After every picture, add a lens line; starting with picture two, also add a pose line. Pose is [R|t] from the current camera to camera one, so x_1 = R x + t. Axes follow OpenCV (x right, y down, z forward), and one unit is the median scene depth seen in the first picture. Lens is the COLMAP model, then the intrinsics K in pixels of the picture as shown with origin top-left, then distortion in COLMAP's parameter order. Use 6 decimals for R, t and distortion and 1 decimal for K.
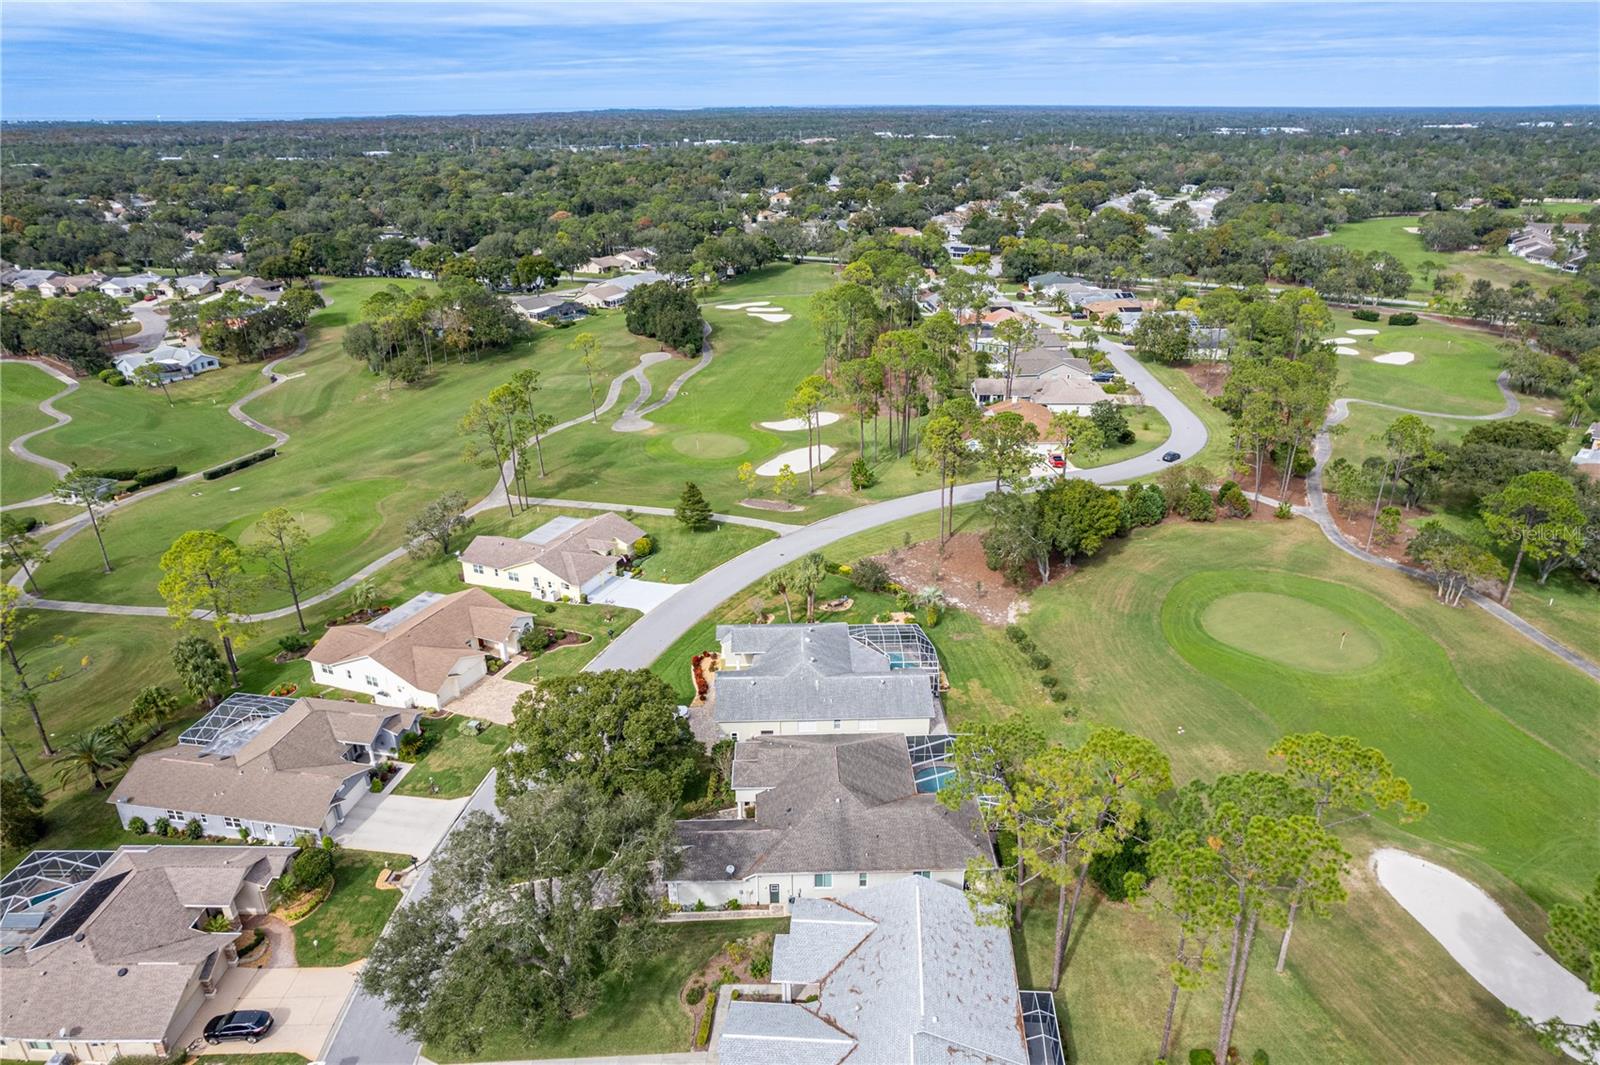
lens RADIAL K [[1029.3, 0, 806.5], [0, 1029.3, 532.5], [0, 0, 1]] dist [-0.076013, 0.066634]
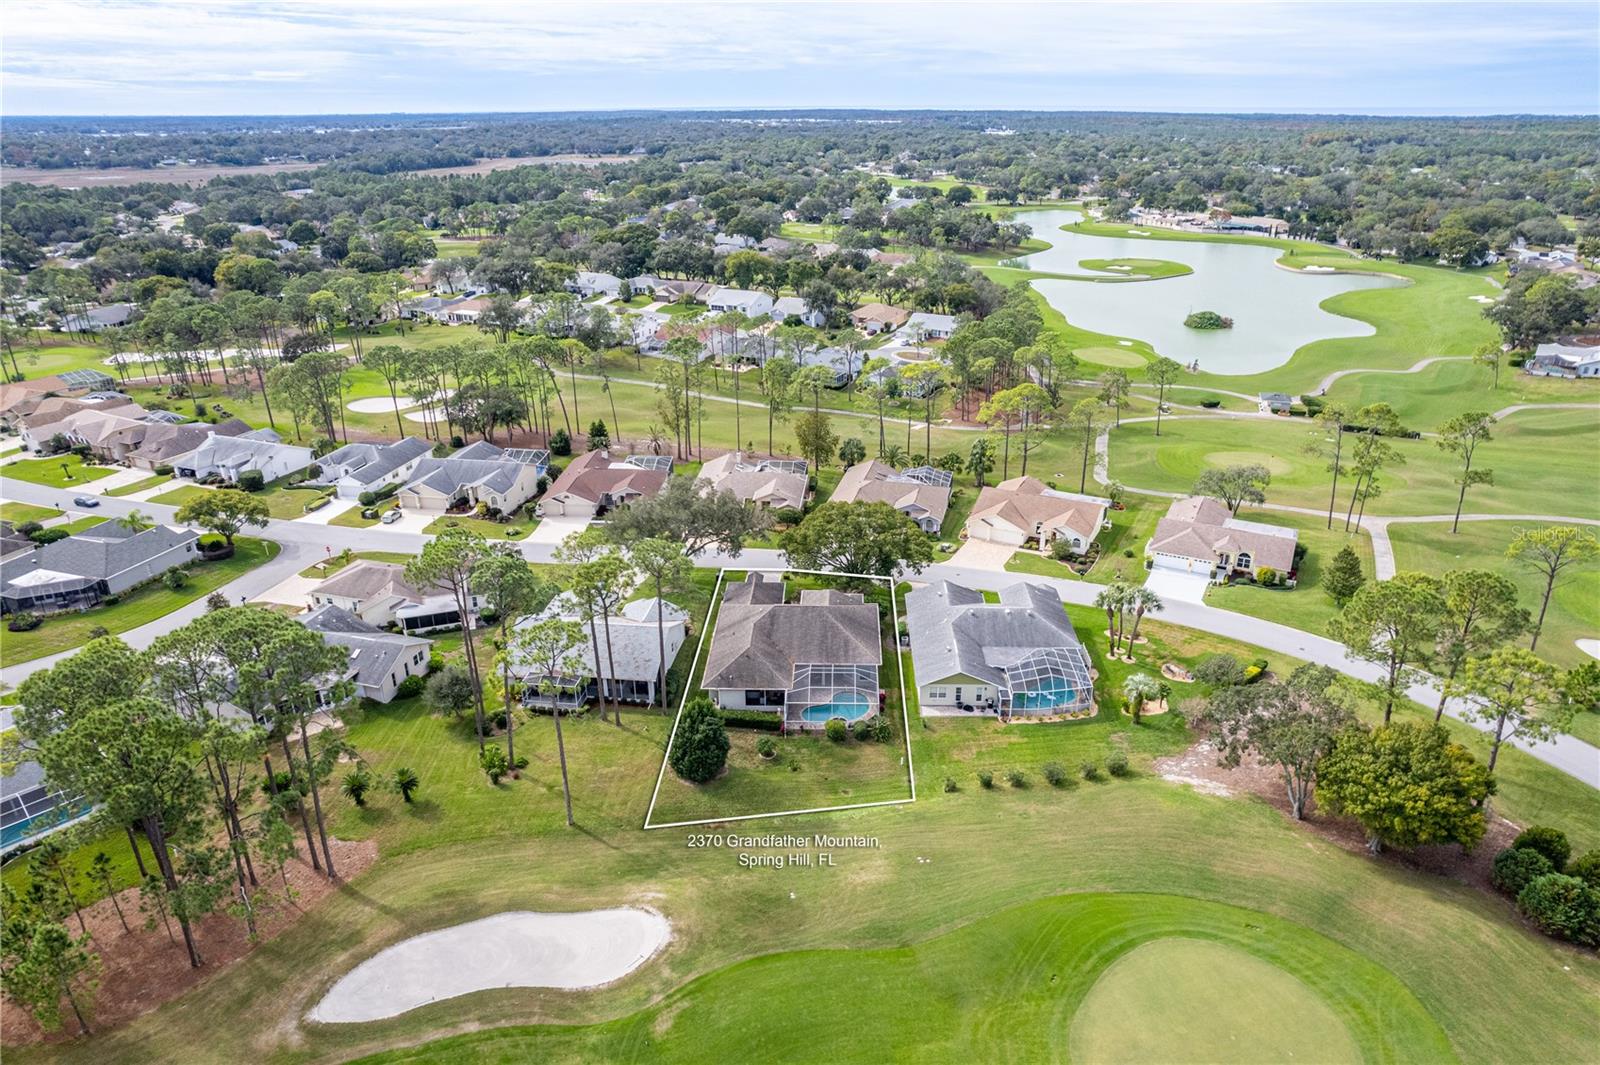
lens RADIAL K [[1029.3, 0, 808.6], [0, 1029.3, 528.1], [0, 0, 1]] dist [-0.076013, 0.066634]
pose [[-0.049082, 0.395831, -0.917011, 0.888287], [-0.387867, 0.838508, 0.382705, -0.274204], [0.920408, 0.374462, 0.112374, 0.615228]]
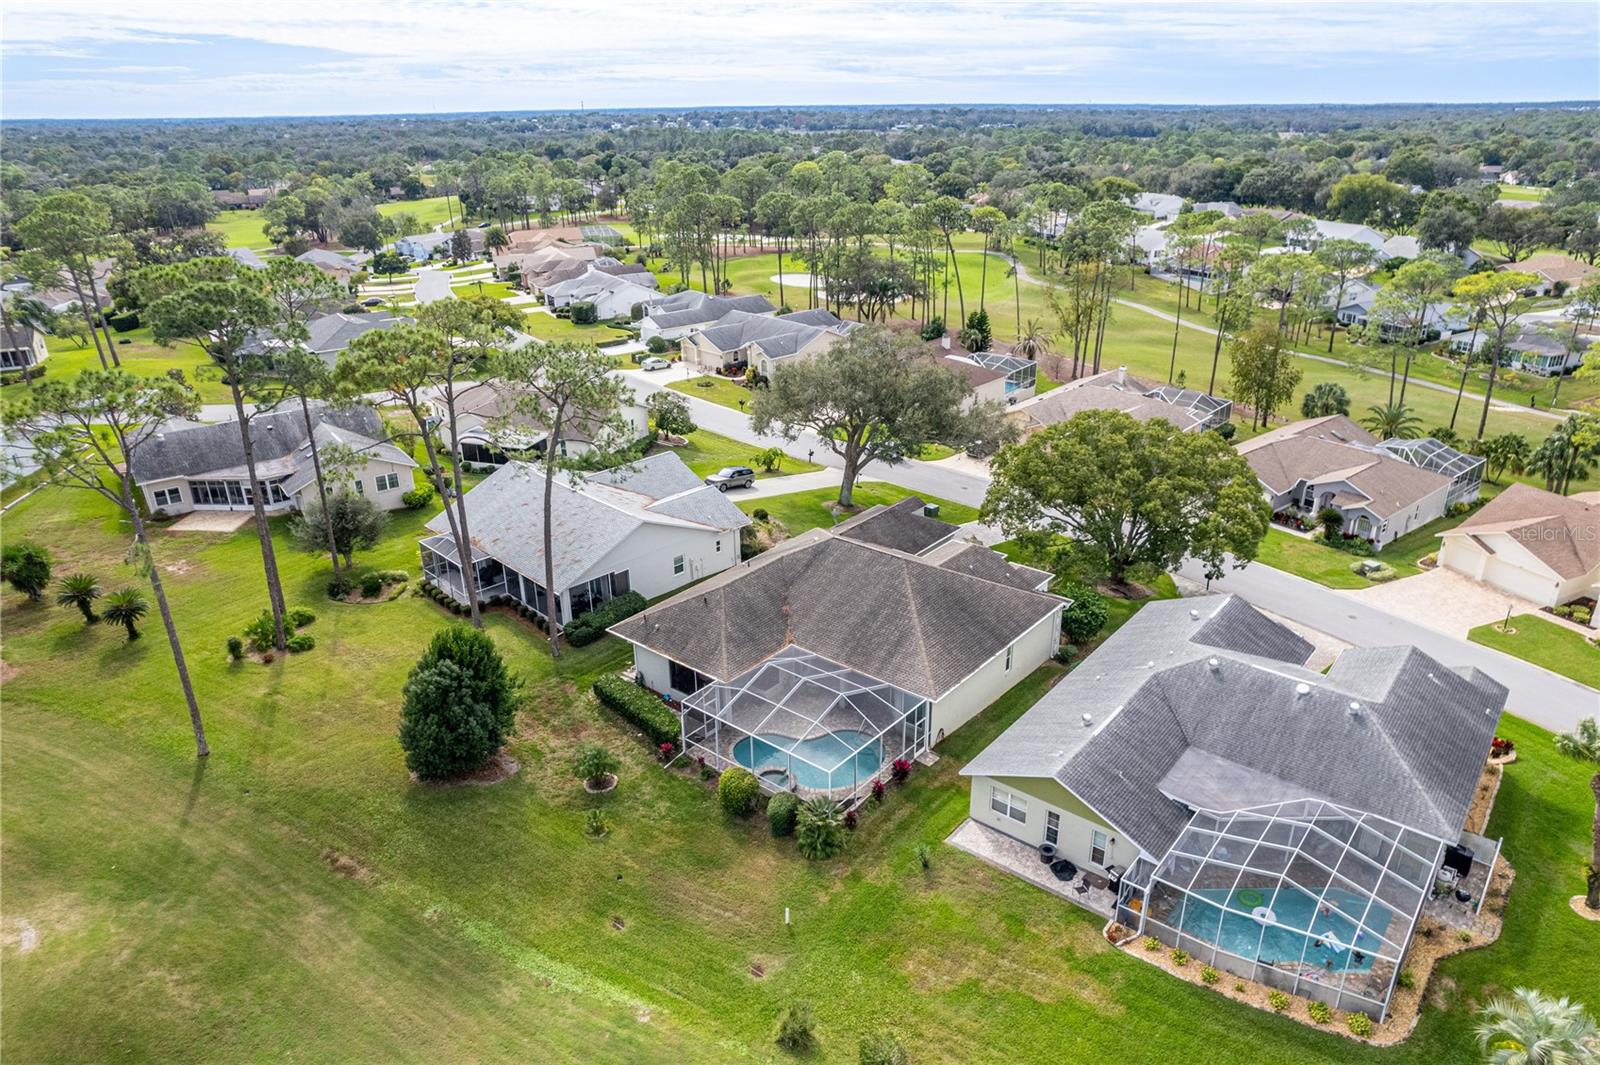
lens RADIAL K [[1029.3, 0, 807.5], [0, 1029.3, 528.6], [0, 0, 1]] dist [-0.076013, 0.066634]
pose [[-0.650835, 0.308457, -0.693734, 0.389184], [-0.284120, 0.748398, 0.599313, -0.135101], [0.704052, 0.587157, -0.399445, 0.917832]]
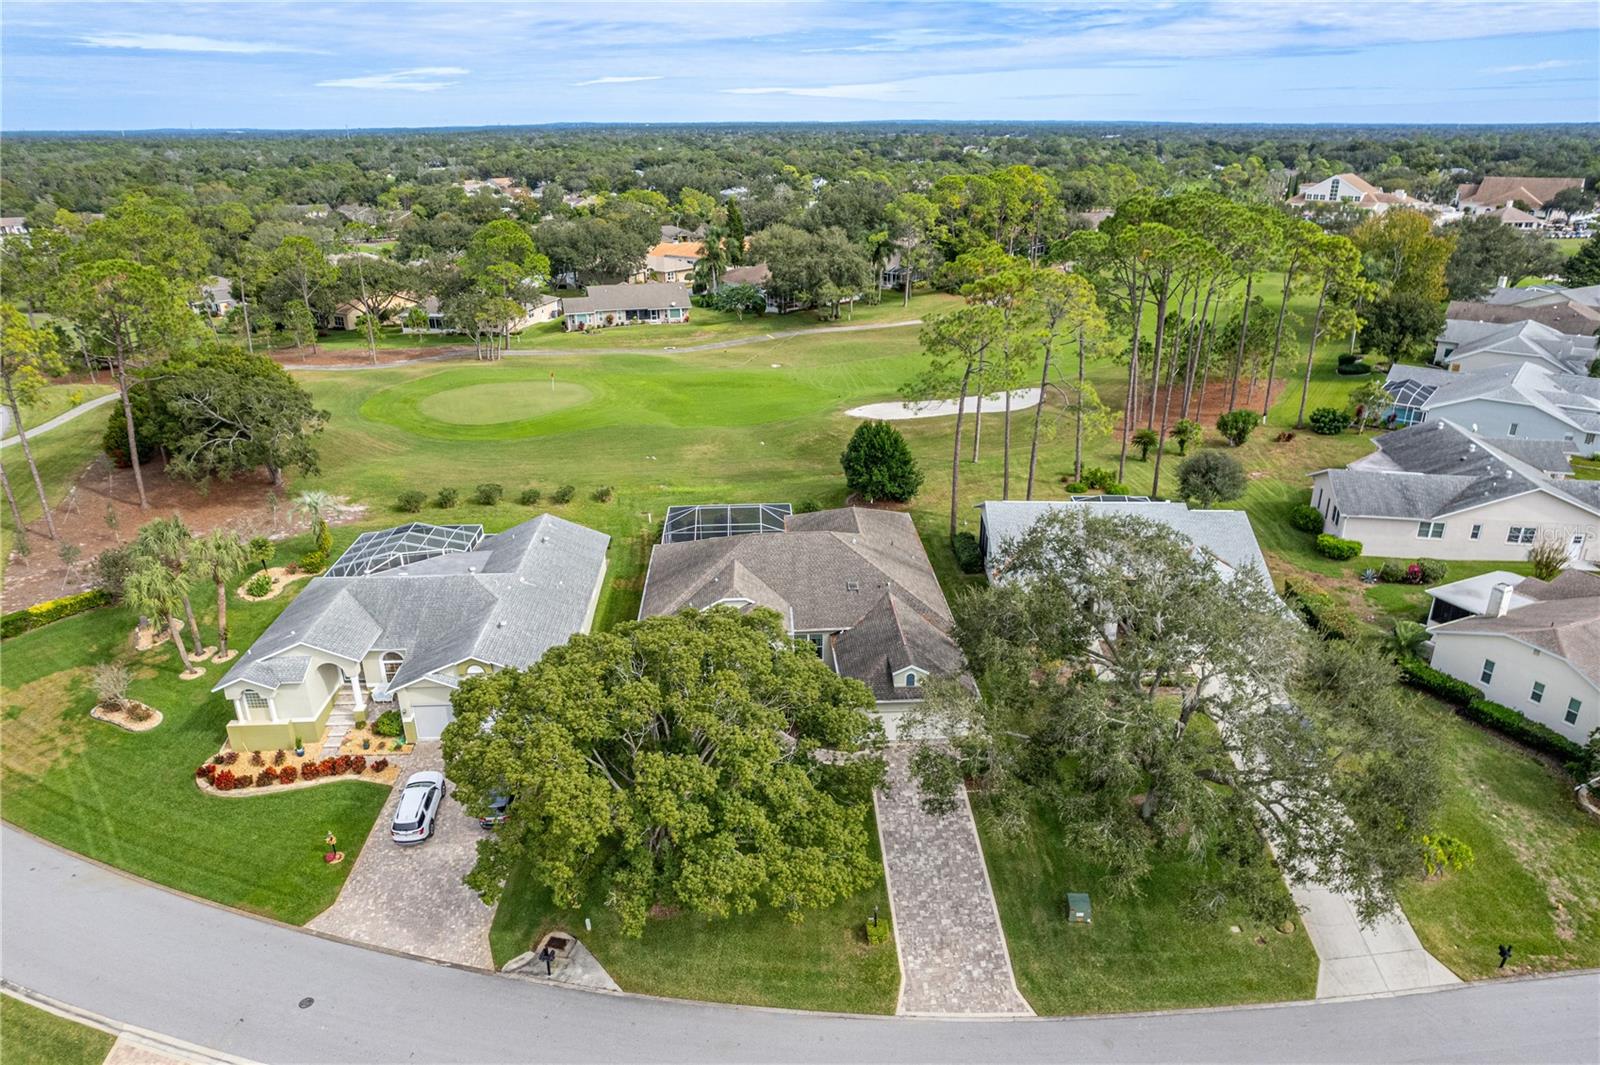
lens RADIAL K [[1029.3, 0, 809.3], [0, 1029.3, 571.5], [0, 0, 1]] dist [-0.076013, 0.066634]
pose [[-0.034705, -0.393557, 0.918645, -0.493315], [0.398841, 0.837374, 0.373807, -0.016613], [-0.916363, 0.379366, 0.127906, 0.669678]]
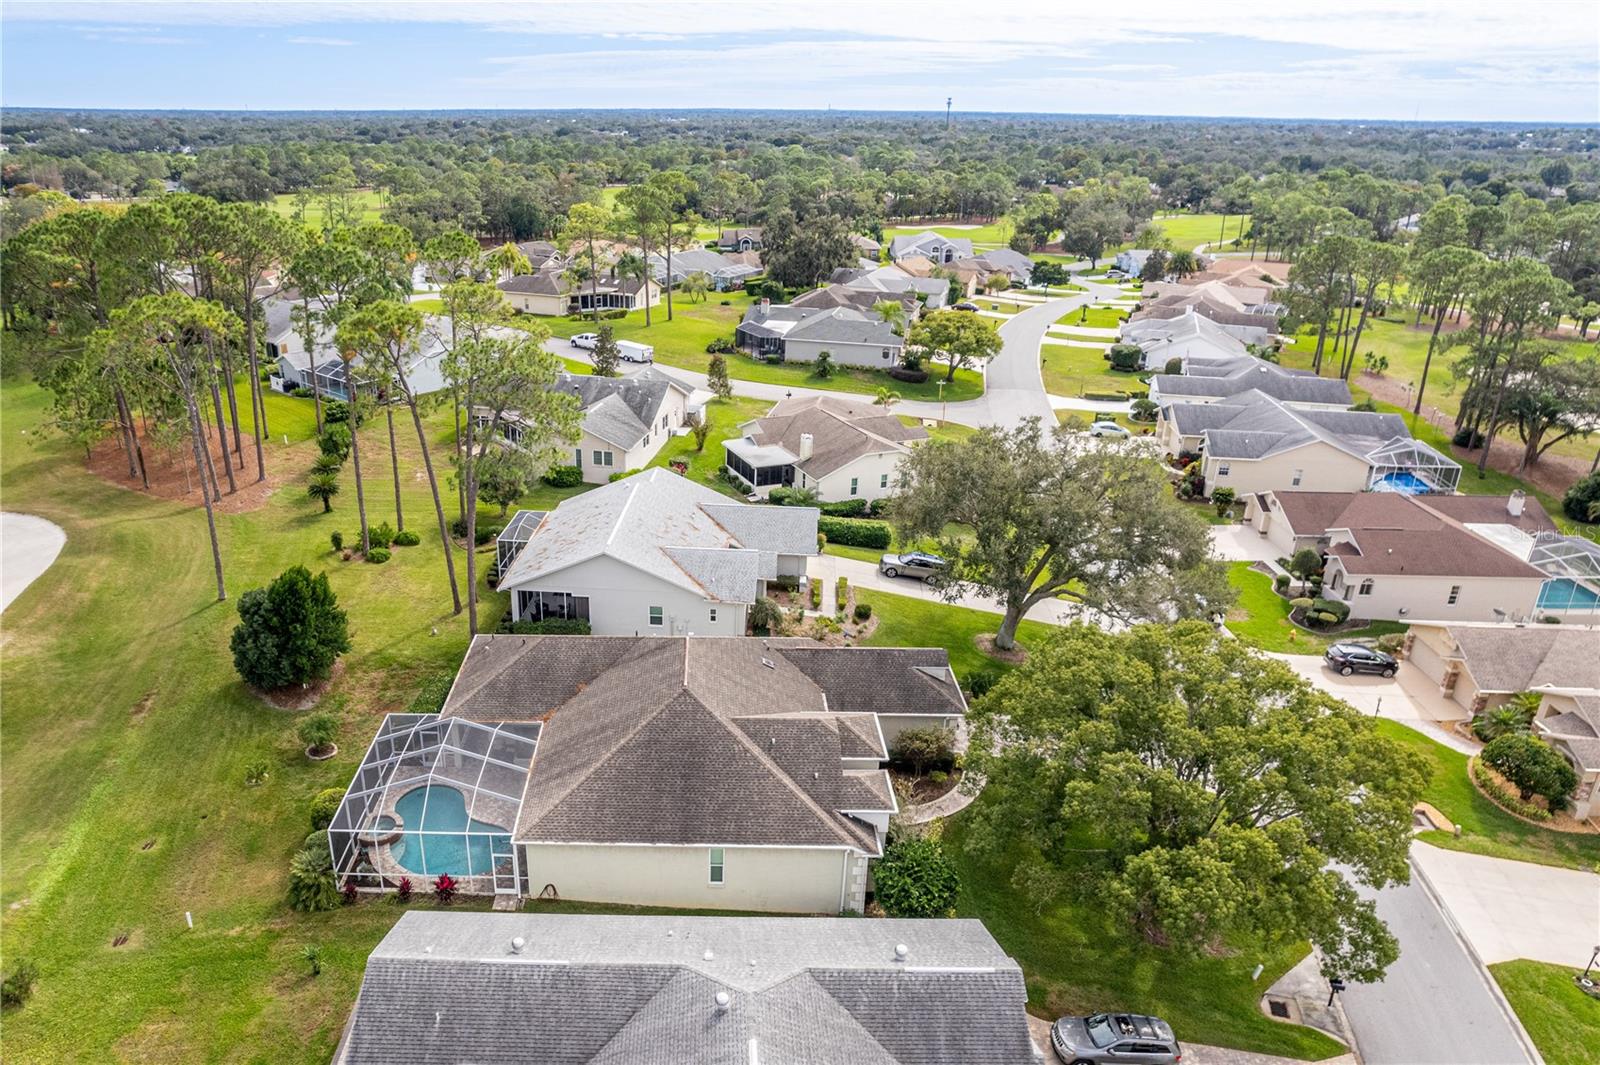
lens RADIAL K [[1099.7, 0, 693.4], [0, 1099.7, 550.4], [0, 0, 1]] dist [-0.052878, 0.026897]
pose [[-0.999275, -0.007944, 0.037235, 0.003445], [0.020917, 0.702628, 0.711250, -0.176508], [-0.031813, 0.711513, -0.701952, 1.018791]]
